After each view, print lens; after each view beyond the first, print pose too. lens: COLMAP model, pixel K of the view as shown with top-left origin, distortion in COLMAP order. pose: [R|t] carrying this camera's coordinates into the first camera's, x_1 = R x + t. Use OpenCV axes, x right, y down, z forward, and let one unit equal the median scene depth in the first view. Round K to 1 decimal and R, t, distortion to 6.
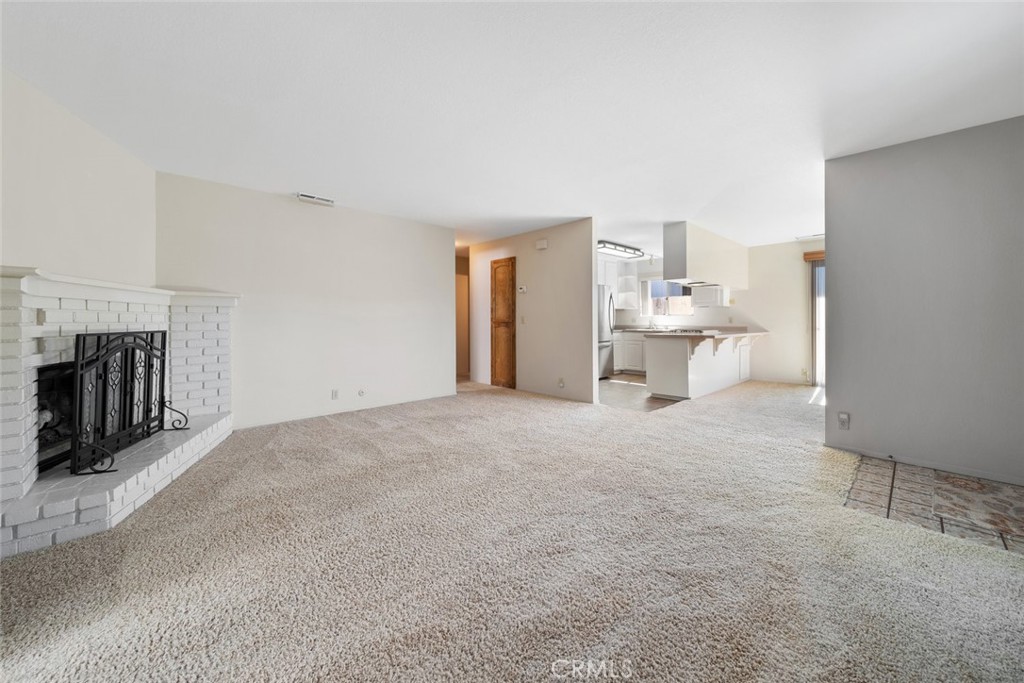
lens RADIAL K [[388.5, 0, 531.8], [0, 388.5, 326.7], [0, 0, 1]] dist [-0.000080, -0.000007]
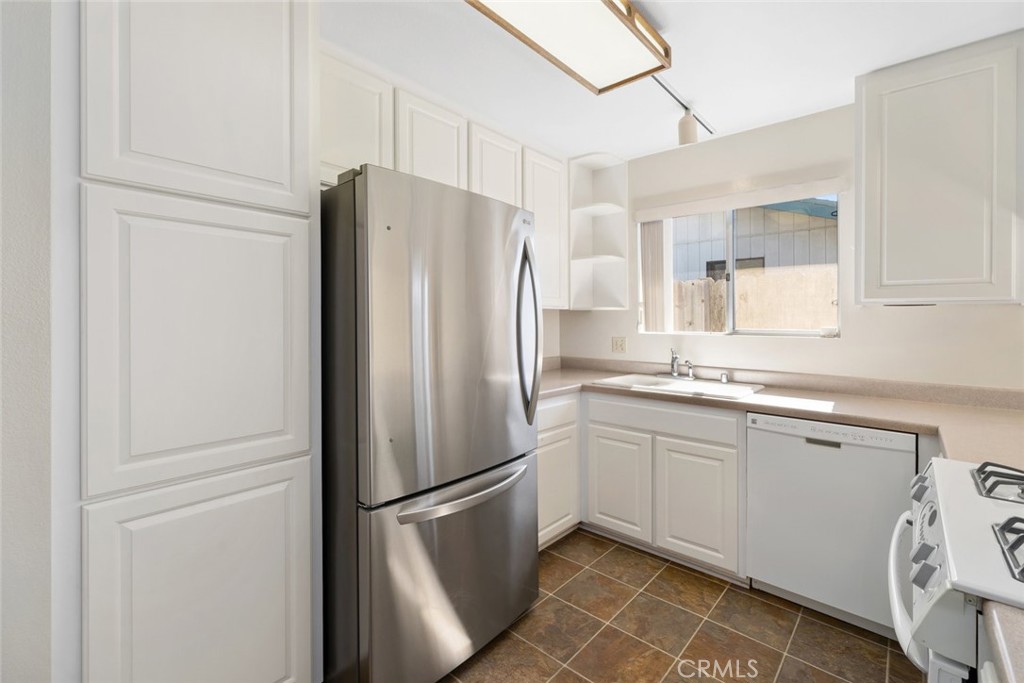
lens RADIAL K [[432.1, 0, 524.5], [0, 432.1, 327.0], [0, 0, 1]] dist [0.001323, 0.000472]
pose [[0.997411, 0.004923, 0.071746, 0.206389], [-0.005084, 0.999985, 0.002061, -0.041380], [-0.071735, -0.002420, 0.997421, 0.836714]]
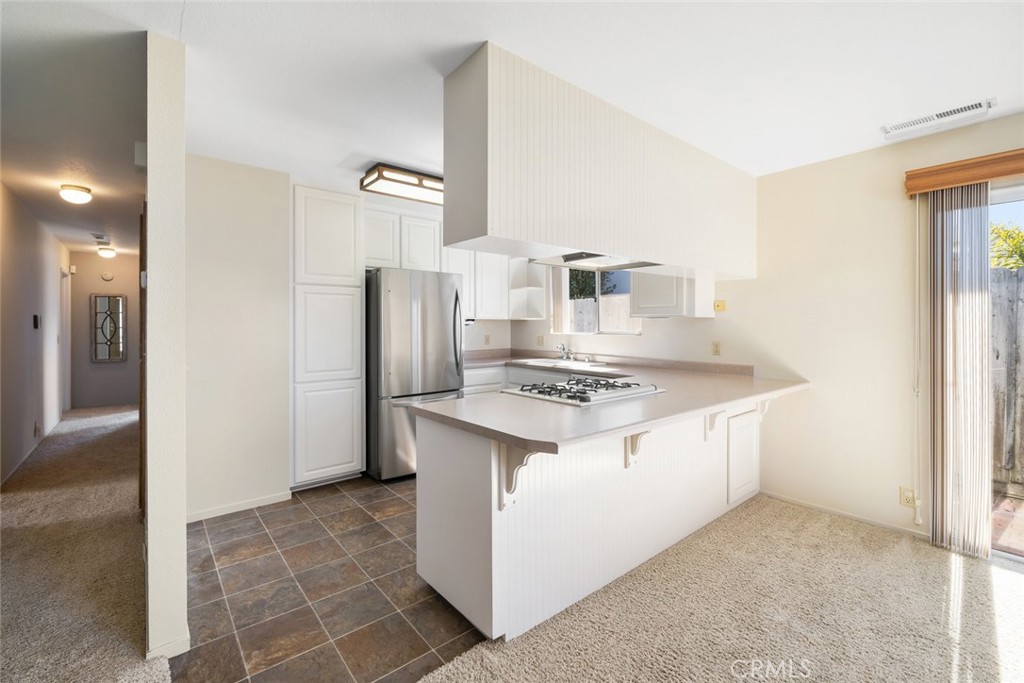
lens RADIAL K [[440.8, 0, 492.2], [0, 440.8, 326.7], [0, 0, 1]] dist [-0.001700, -0.000121]
pose [[0.993533, 0.002022, -0.113526, 0.344582], [-0.002910, 0.999966, -0.007664, -0.040275], [0.113507, 0.007945, 0.993505, 0.520974]]
